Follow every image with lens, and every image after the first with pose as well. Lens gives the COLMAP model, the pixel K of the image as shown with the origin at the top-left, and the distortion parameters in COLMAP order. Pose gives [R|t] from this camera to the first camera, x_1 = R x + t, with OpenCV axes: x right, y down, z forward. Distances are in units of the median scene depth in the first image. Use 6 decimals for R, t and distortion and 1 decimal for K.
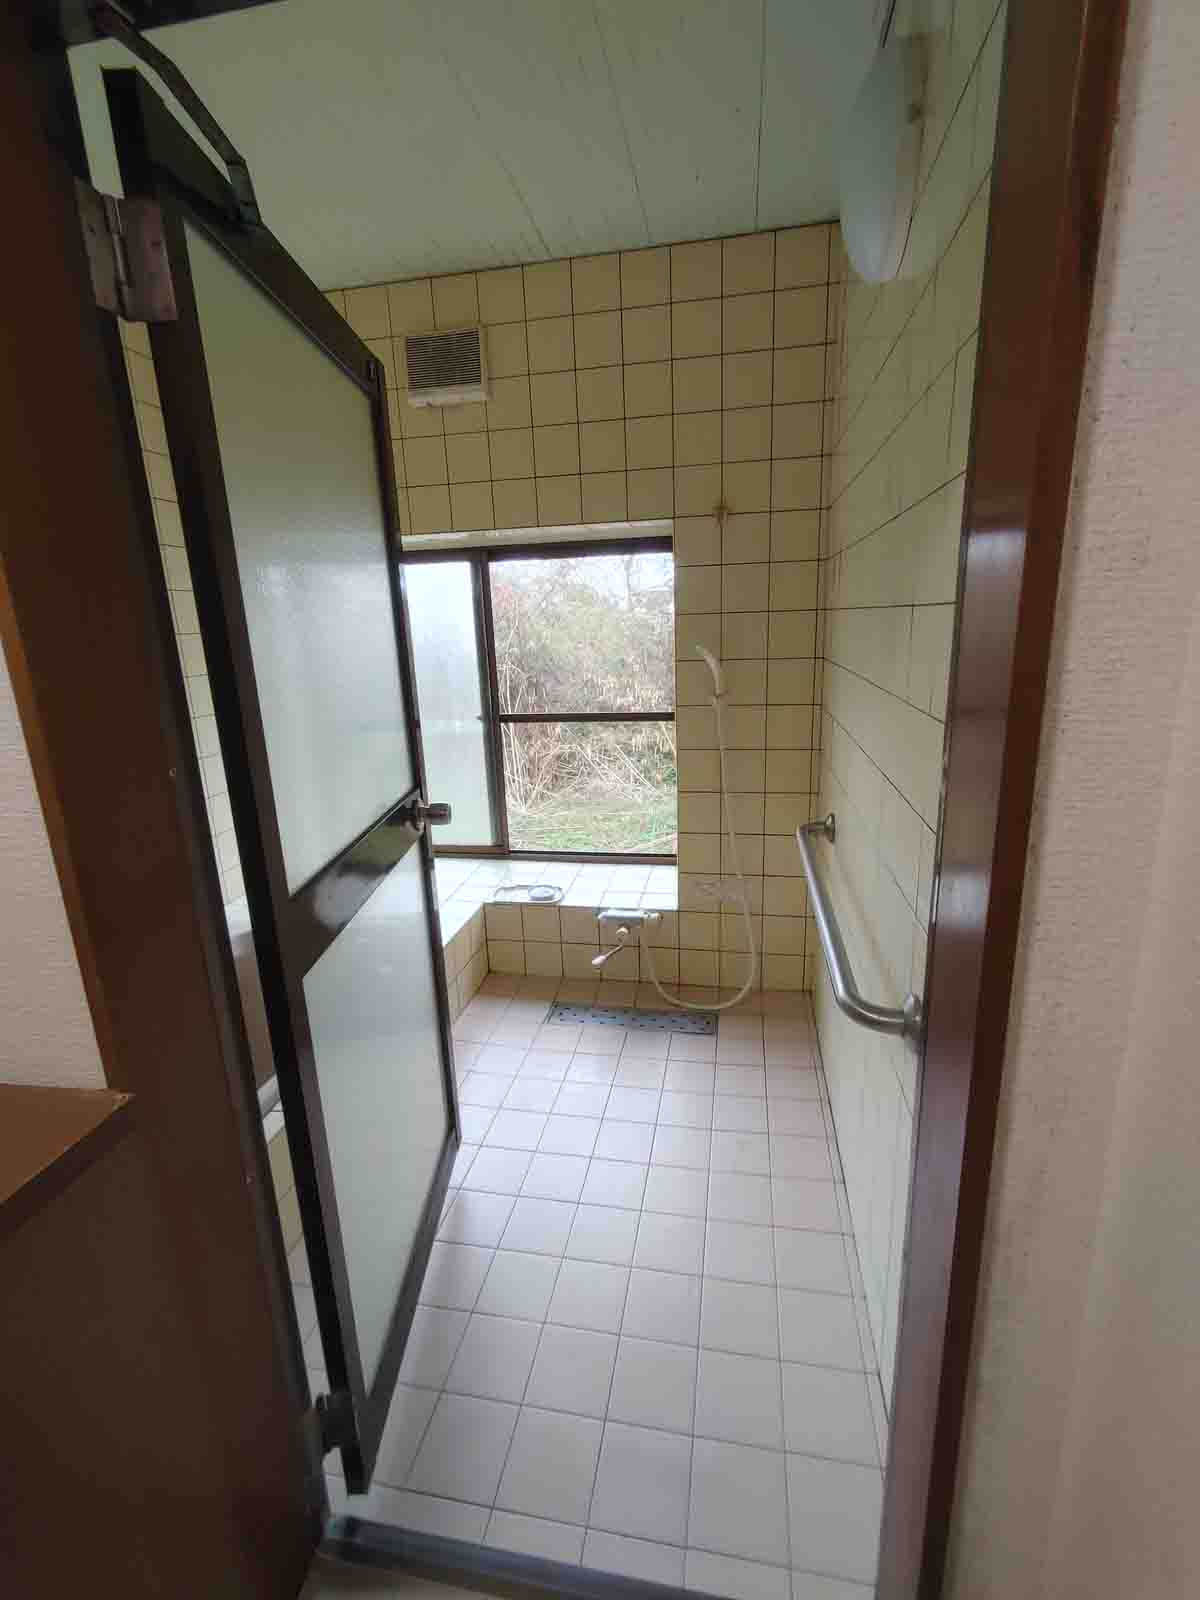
lens RADIAL K [[704.0, 0, 605.2], [0, 704.0, 800.4], [0, 0, 1]] dist [0.001286, -0.001138]
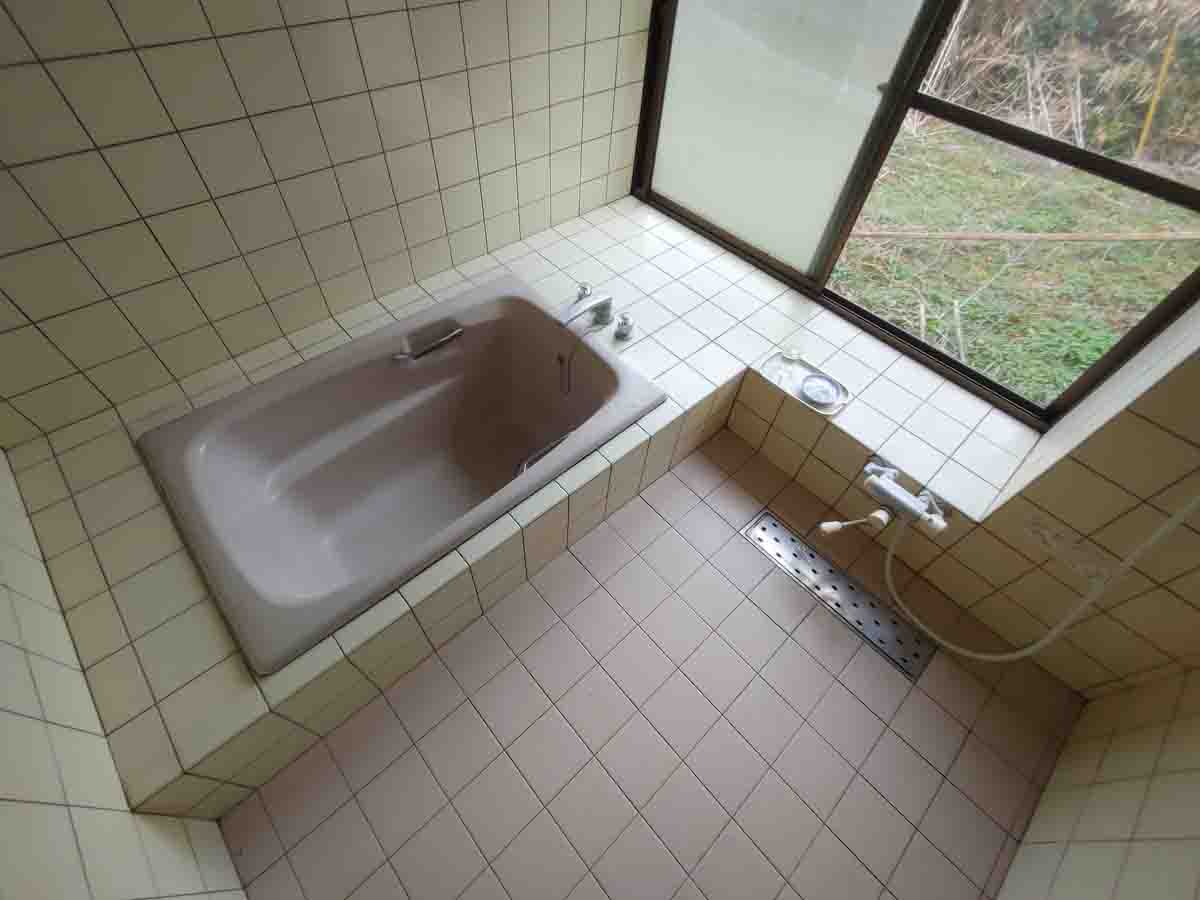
lens RADIAL K [[528.0, 0, 595.8], [0, 528.0, 444.1], [0, 0, 1]] dist [0.001286, -0.001138]
pose [[0.793118, 0.526698, -0.305864, -0.065368], [-0.235917, 0.728642, 0.642980, -0.124122], [0.561522, -0.437800, 0.702157, 0.366687]]
